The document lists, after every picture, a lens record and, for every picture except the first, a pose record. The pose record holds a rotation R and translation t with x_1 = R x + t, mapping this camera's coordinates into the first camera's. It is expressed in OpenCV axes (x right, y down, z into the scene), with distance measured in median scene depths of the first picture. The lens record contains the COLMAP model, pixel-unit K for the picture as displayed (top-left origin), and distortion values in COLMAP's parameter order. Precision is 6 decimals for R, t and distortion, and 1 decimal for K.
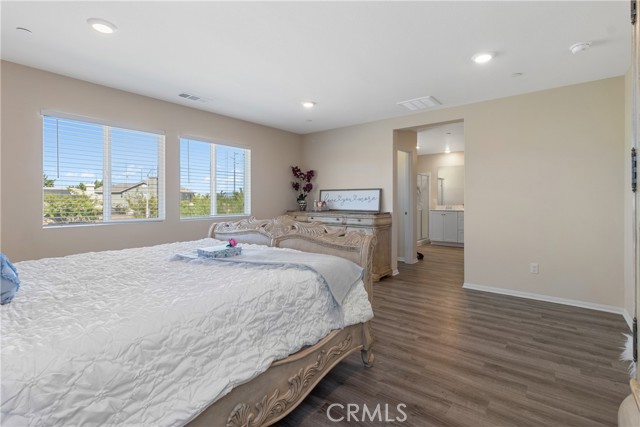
lens RADIAL K [[302.0, 0, 316.3], [0, 302.0, 201.3], [0, 0, 1]] dist [0.004281, -0.000290]
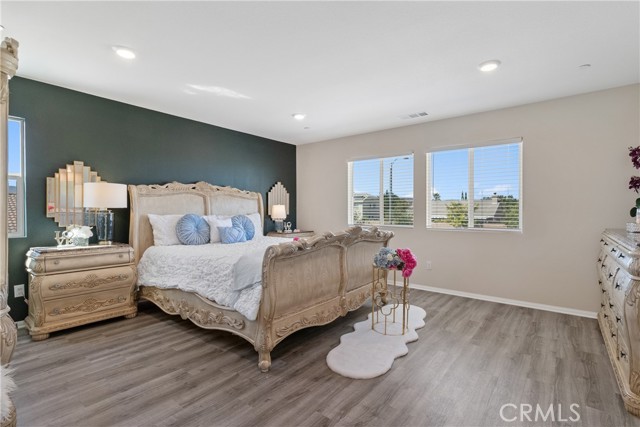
lens RADIAL K [[302.0, 0, 320.4], [0, 302.0, 211.5], [0, 0, 1]] dist [0.004281, -0.000290]
pose [[0.015226, 0.004334, -0.999875, 0.638688], [-0.002605, 0.999987, 0.004295, 0.000536], [0.999881, 0.002539, 0.015237, 0.627132]]
